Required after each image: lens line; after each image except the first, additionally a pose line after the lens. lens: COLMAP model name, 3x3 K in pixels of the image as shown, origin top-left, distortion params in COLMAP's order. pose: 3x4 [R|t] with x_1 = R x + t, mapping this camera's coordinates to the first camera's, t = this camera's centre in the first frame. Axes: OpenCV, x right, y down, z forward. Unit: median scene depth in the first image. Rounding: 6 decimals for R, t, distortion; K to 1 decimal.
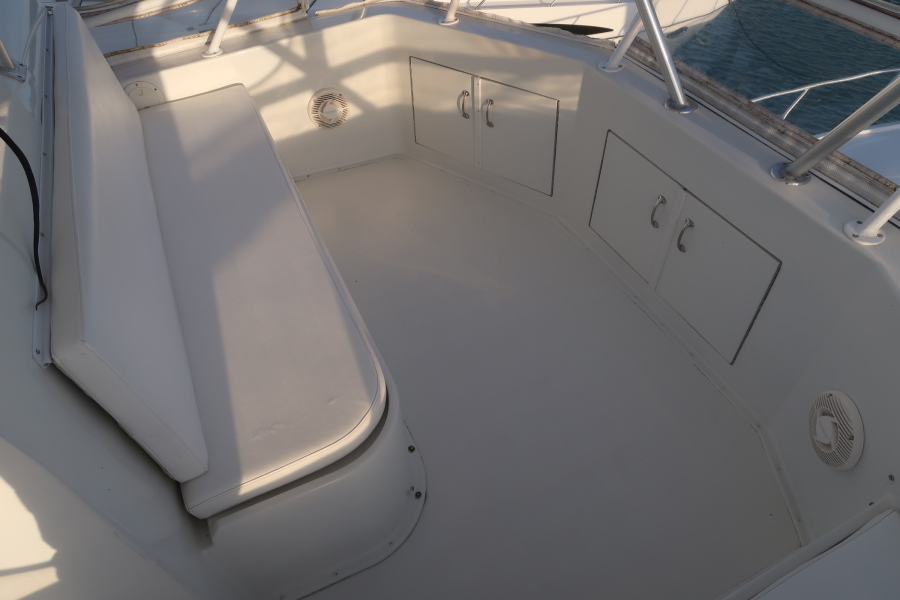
lens RADIAL K [[612.5, 0, 450.0], [0, 612.5, 300.0], [0, 0, 1]] dist [-0.013800, -0.004171]
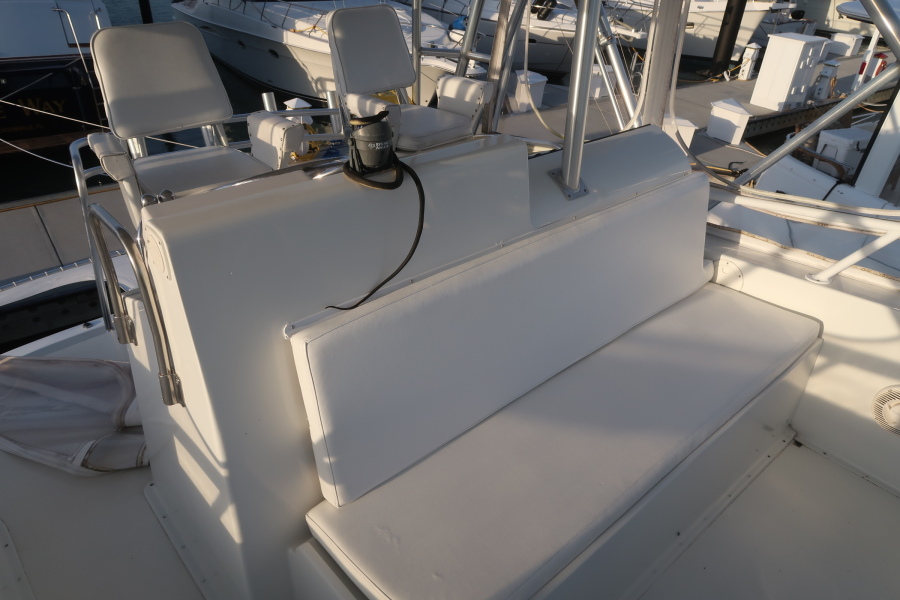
lens RADIAL K [[612.5, 0, 450.0], [0, 612.5, 300.0], [0, 0, 1]] dist [-0.013800, -0.004171]
pose [[0.355644, 0.522095, -0.775200, 0.130423], [-0.722083, 0.680093, 0.126766, -0.104418], [0.593392, 0.514675, 0.618867, 0.135281]]
